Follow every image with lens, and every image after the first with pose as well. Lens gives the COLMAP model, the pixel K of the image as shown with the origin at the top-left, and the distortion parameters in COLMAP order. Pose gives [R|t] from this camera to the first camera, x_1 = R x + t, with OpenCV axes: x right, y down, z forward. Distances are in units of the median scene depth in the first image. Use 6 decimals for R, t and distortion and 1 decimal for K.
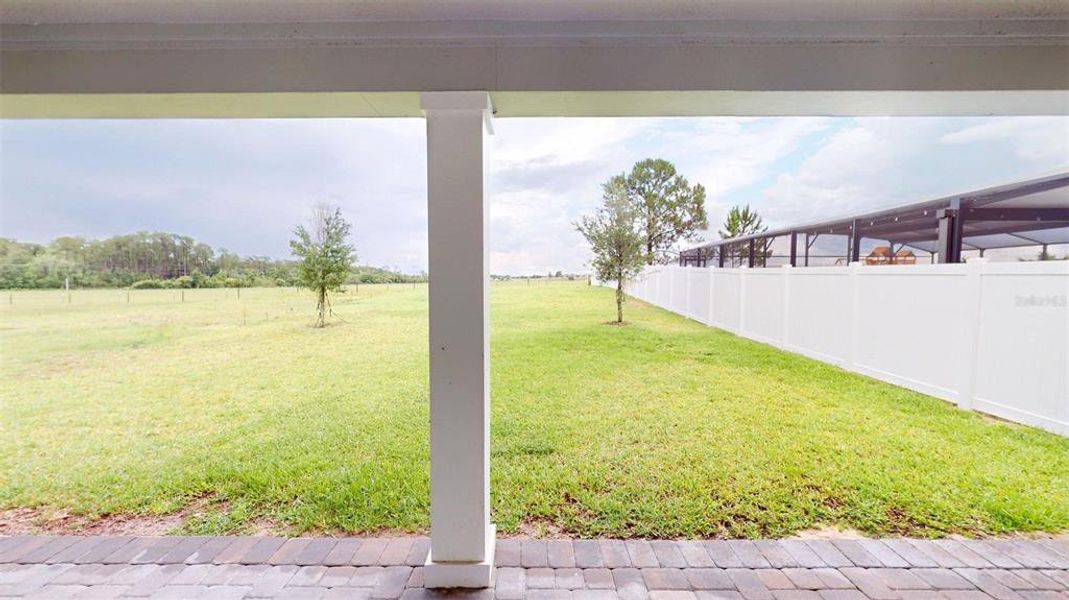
lens RADIAL K [[389.0, 0, 534.7], [0, 389.0, 302.2], [0, 0, 1]] dist [-0.003159, 0.000055]
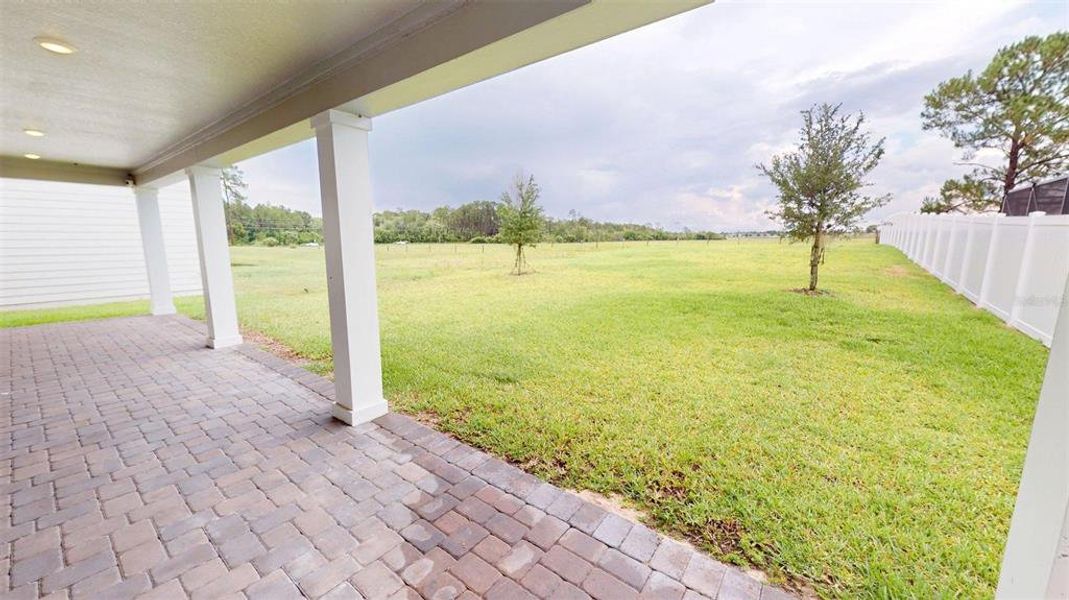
lens RADIAL K [[389.0, 0, 534.2], [0, 389.0, 301.8], [0, 0, 1]] dist [-0.003159, 0.000055]
pose [[0.798369, 0.099248, -0.593933, 0.205568], [-0.034450, 0.992237, 0.119499, -0.000703], [0.601182, -0.074943, 0.795590, 0.029689]]
